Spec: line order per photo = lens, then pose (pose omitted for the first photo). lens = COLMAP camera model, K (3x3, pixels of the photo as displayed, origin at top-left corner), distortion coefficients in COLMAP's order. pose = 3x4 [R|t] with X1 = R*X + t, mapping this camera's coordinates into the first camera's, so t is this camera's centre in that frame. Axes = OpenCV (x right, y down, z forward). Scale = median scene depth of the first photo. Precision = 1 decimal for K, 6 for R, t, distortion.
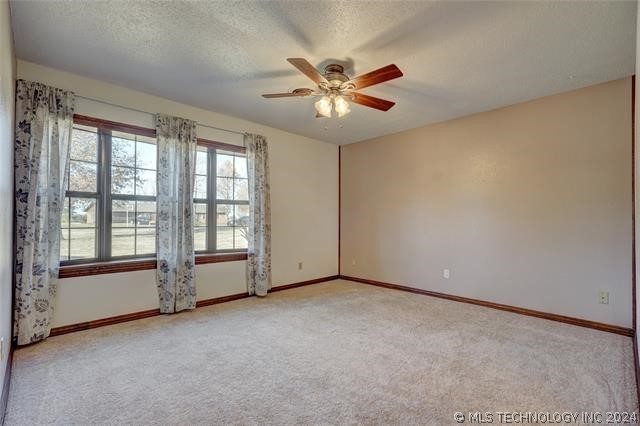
lens RADIAL K [[290.4, 0, 318.0], [0, 290.4, 214.7], [0, 0, 1]] dist [-0.000349, 0.001079]
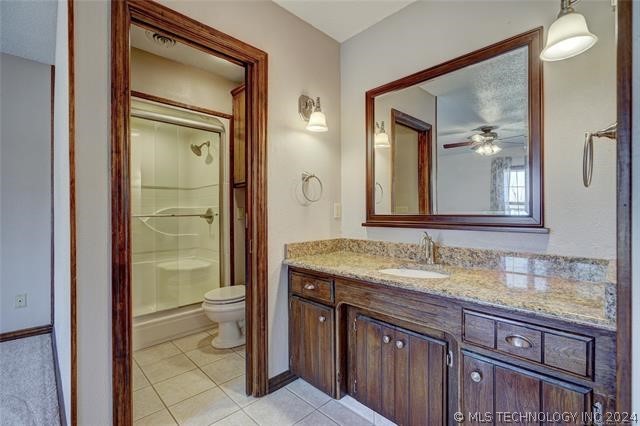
lens RADIAL K [[290.4, 0, 318.7], [0, 290.4, 213.1], [0, 0, 1]] dist [-0.000349, 0.001079]
pose [[-0.005551, -0.006652, 0.999962, 0.115039], [-0.011411, 0.999913, 0.006589, 0.001740], [-0.999919, -0.011374, -0.005626, 0.123652]]
